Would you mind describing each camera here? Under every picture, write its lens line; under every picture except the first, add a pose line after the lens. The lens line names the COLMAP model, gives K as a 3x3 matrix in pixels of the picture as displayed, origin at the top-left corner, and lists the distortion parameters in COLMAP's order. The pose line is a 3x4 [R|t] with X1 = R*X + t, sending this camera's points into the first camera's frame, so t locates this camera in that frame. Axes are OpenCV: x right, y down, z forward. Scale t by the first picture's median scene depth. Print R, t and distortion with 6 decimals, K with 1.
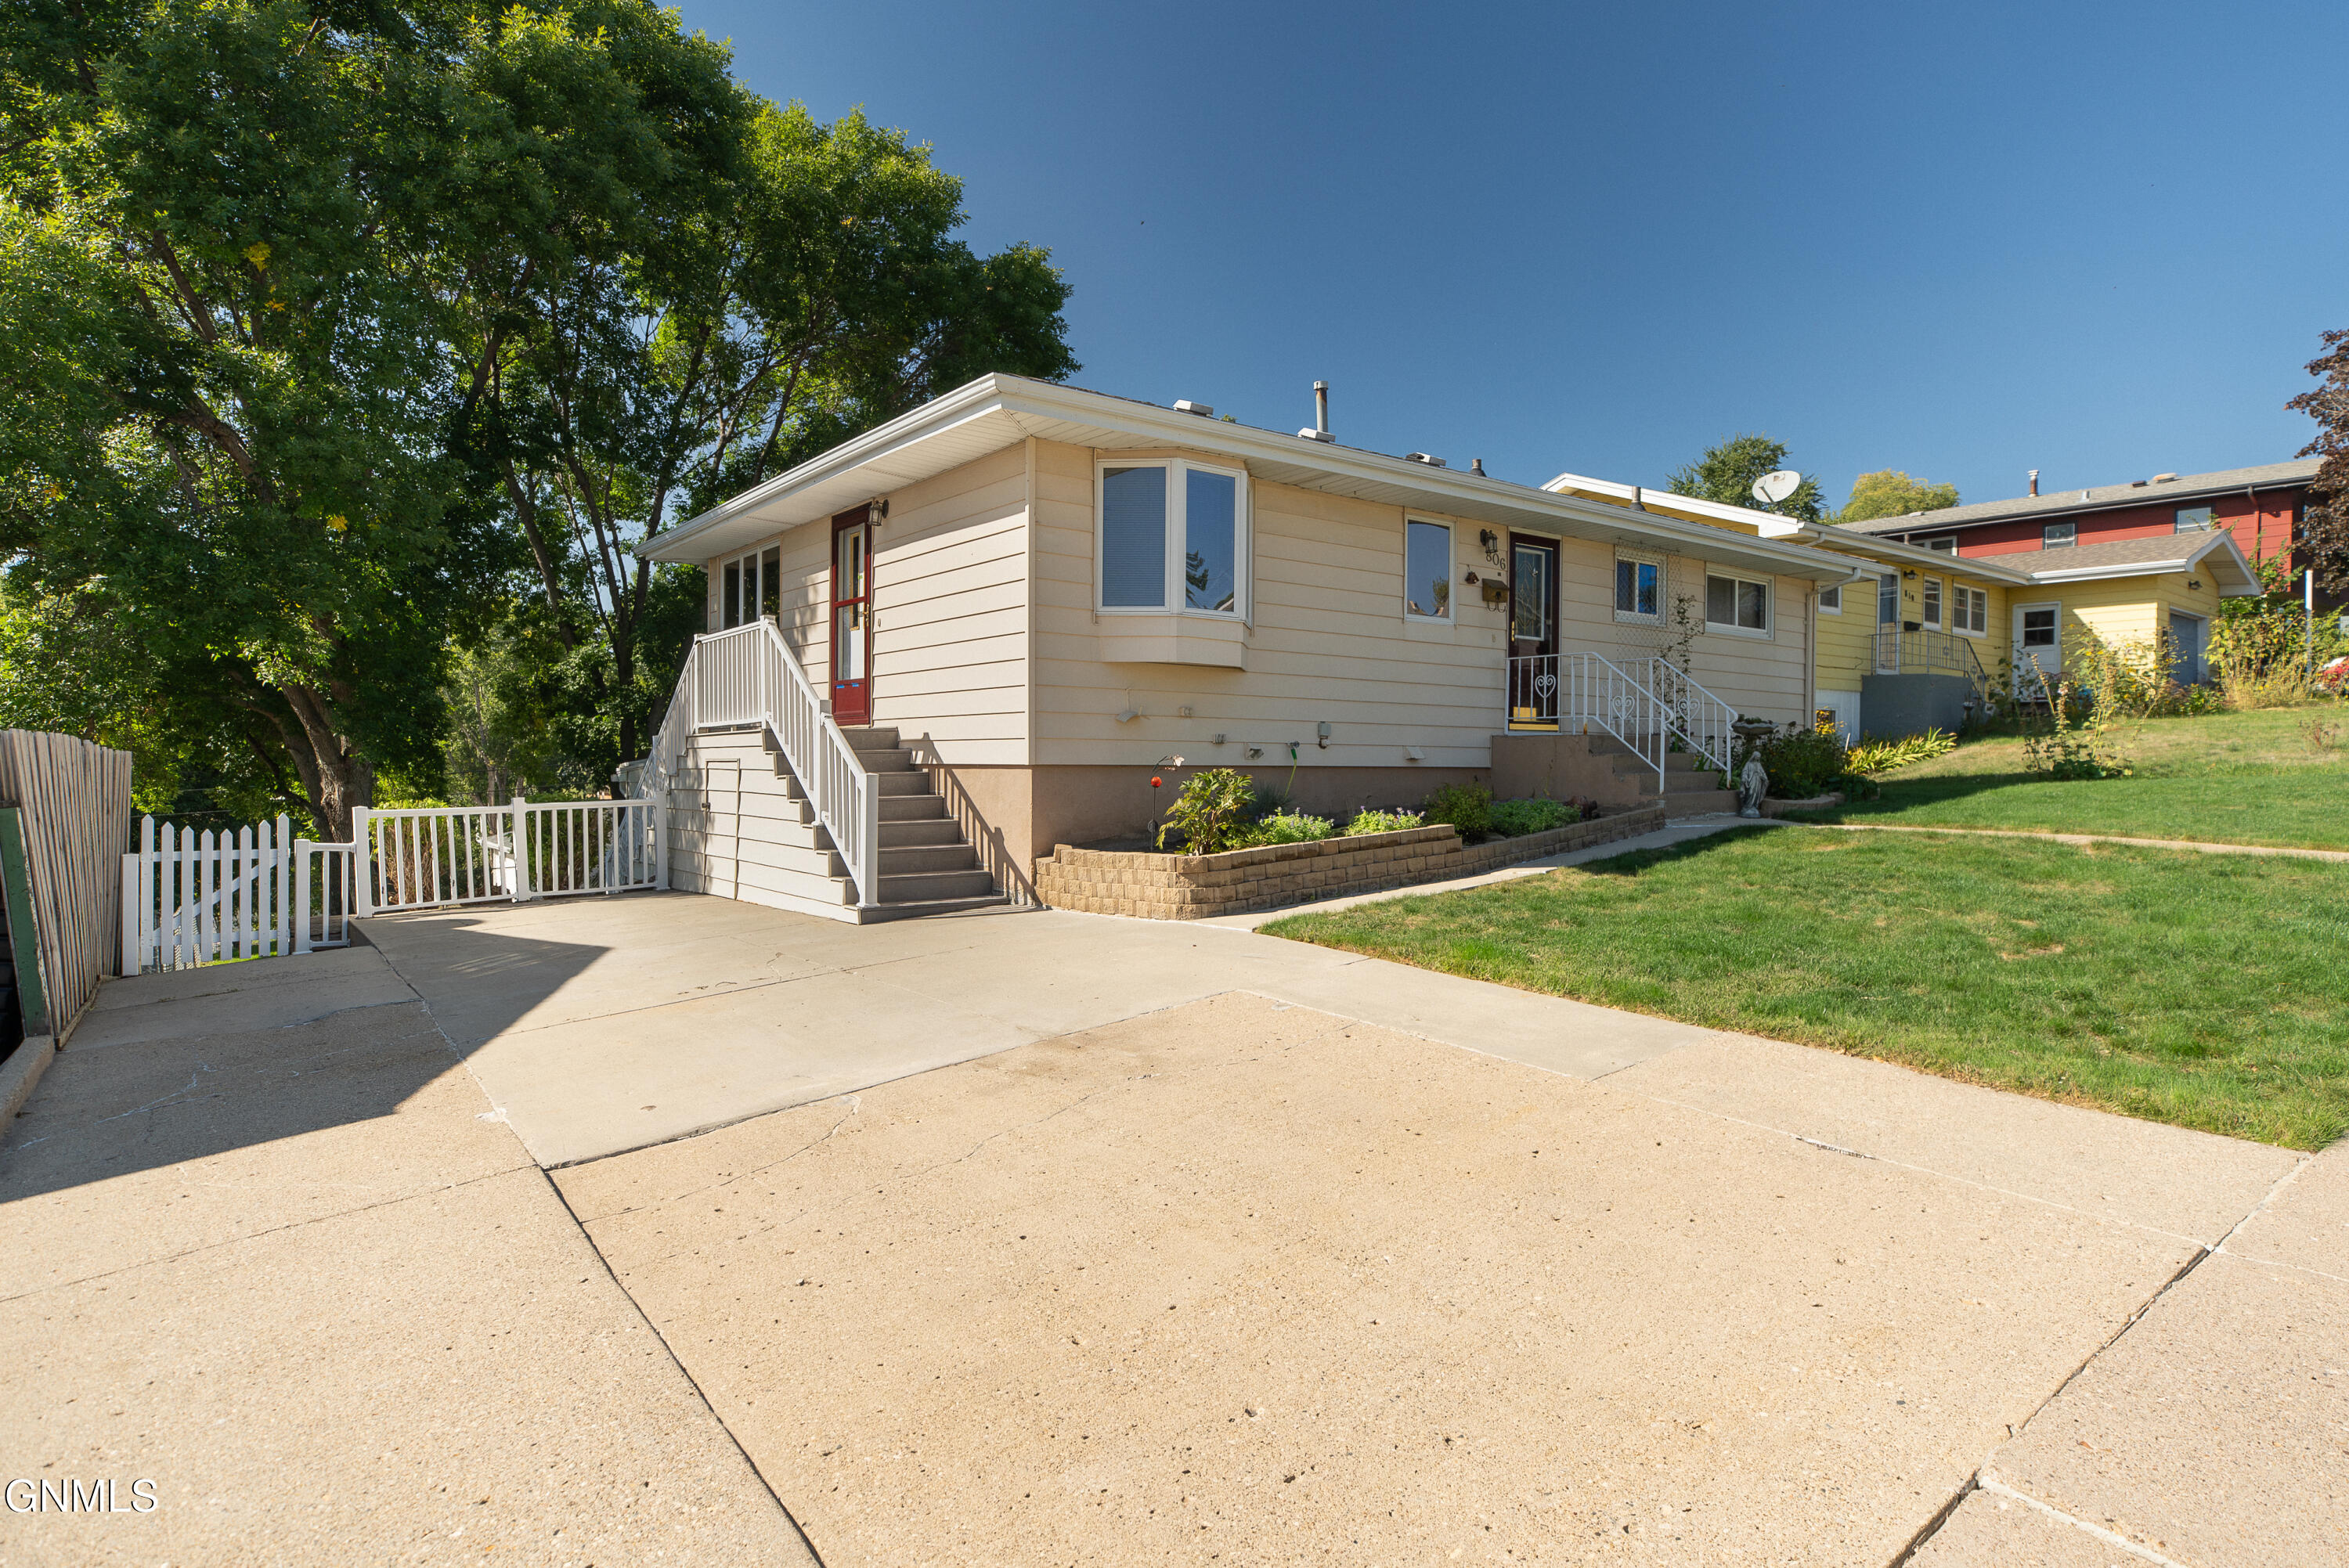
lens RADIAL K [[1290.0, 0, 1174.5], [0, 1290.0, 784.0], [0, 0, 1]] dist [0.019834, -0.000232]
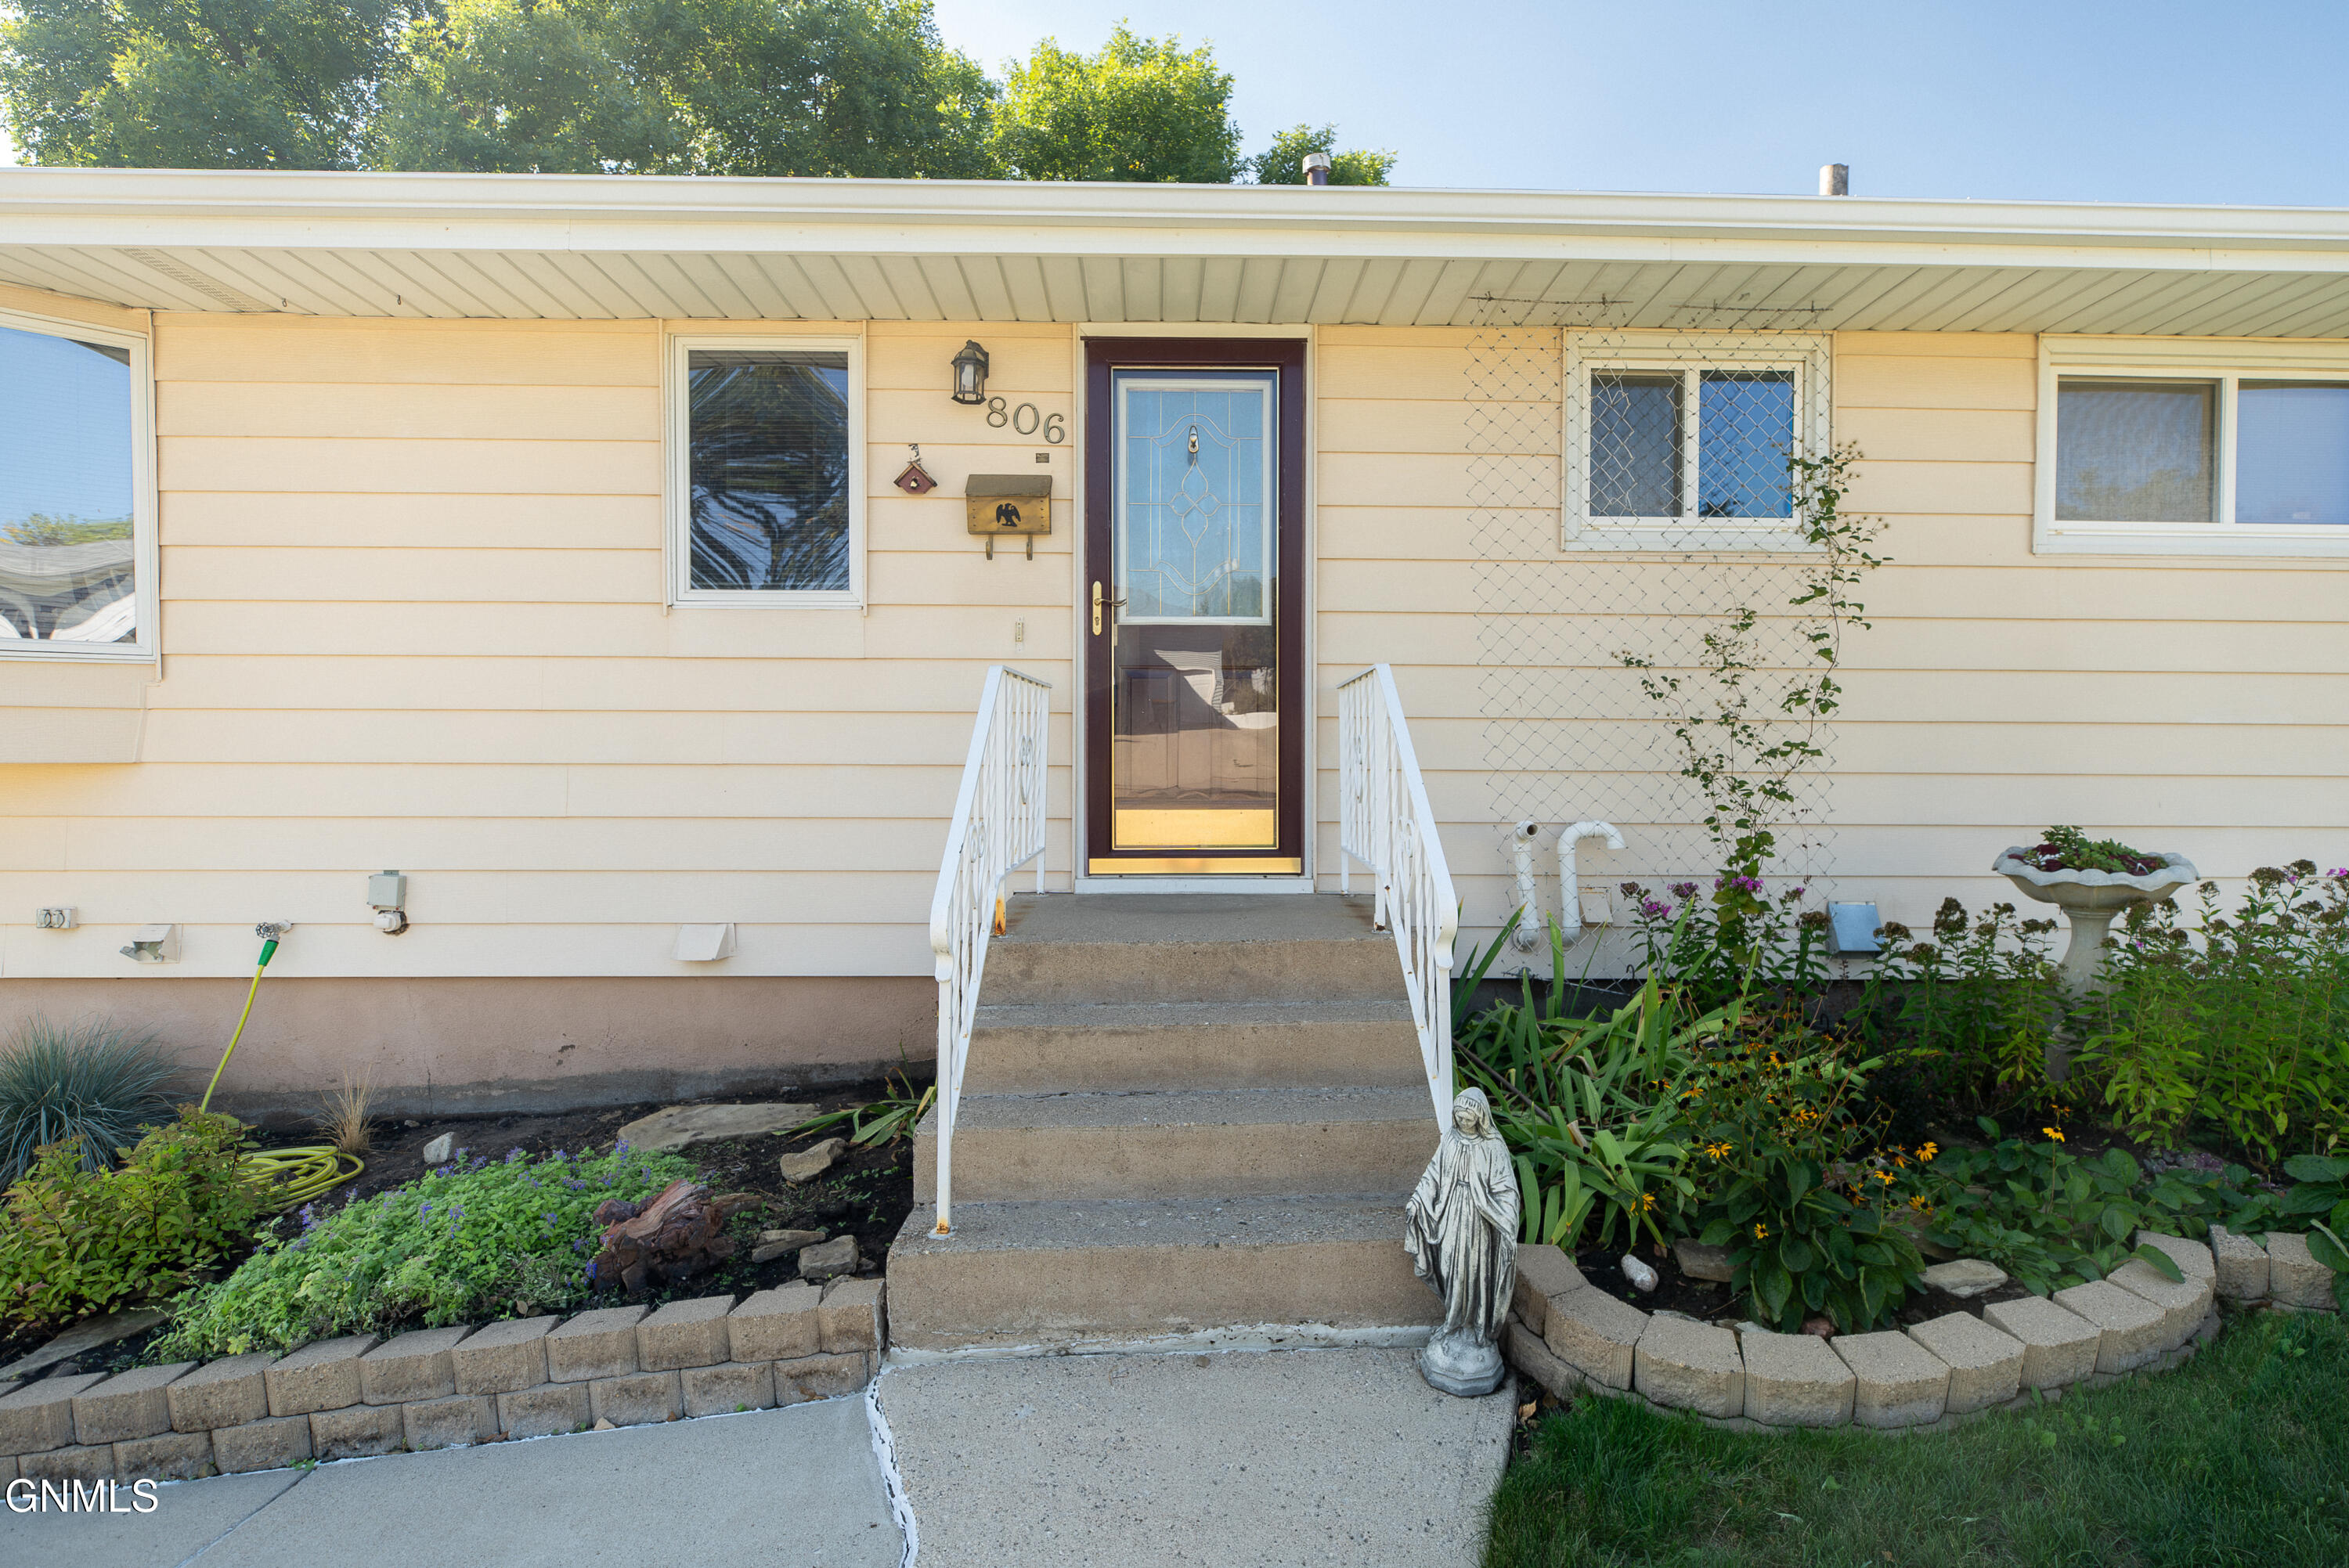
lens RADIAL K [[1244.0, 0, 1209.3], [0, 1244.0, 764.5], [0, 0, 1]] dist [-0.002276, -0.000947]
pose [[0.805930, 0.006636, -0.591973, 0.572950], [-0.006684, 0.999975, 0.002109, -0.086133], [0.591973, 0.002257, 0.805955, 0.845433]]
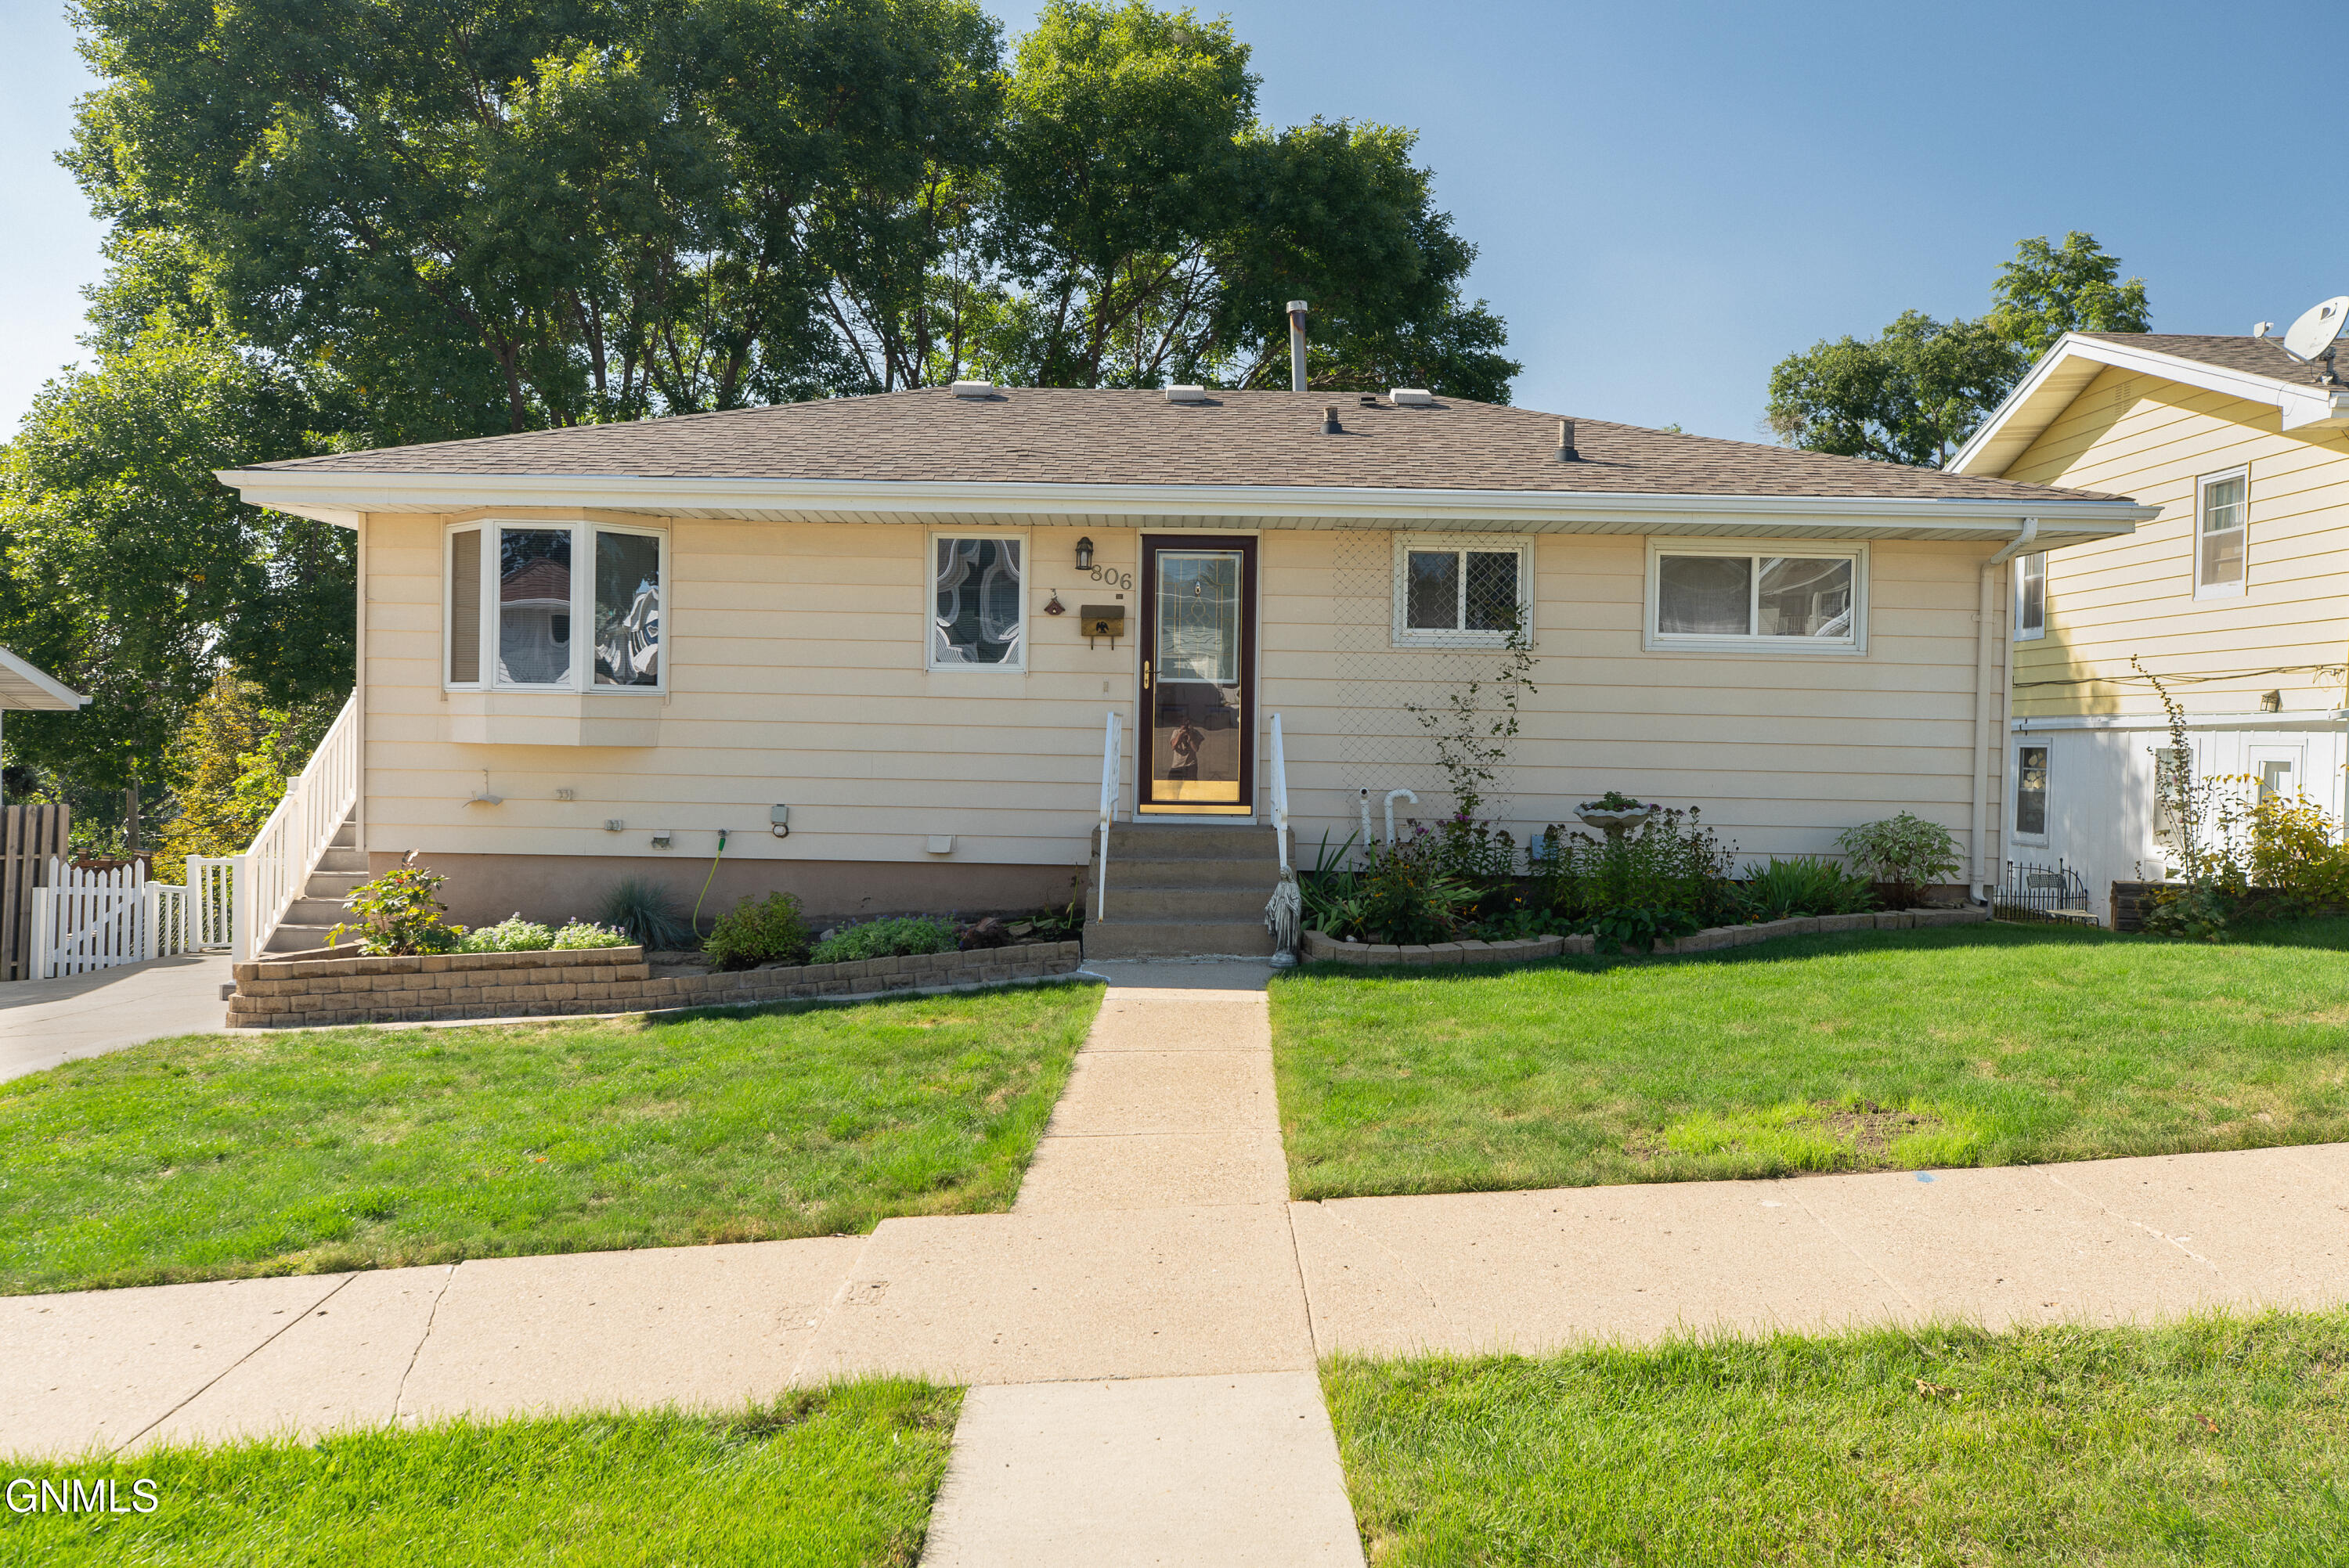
lens RADIAL K [[1863.8, 0, 1192.7], [0, 1863.8, 778.9], [0, 0, 1]] dist [0.000594, 0.005095]
pose [[0.794445, 0.022493, -0.606919, 1.044128], [-0.022445, 0.999719, 0.007671, -0.079979], [0.606921, 0.007528, 0.794726, 0.230359]]
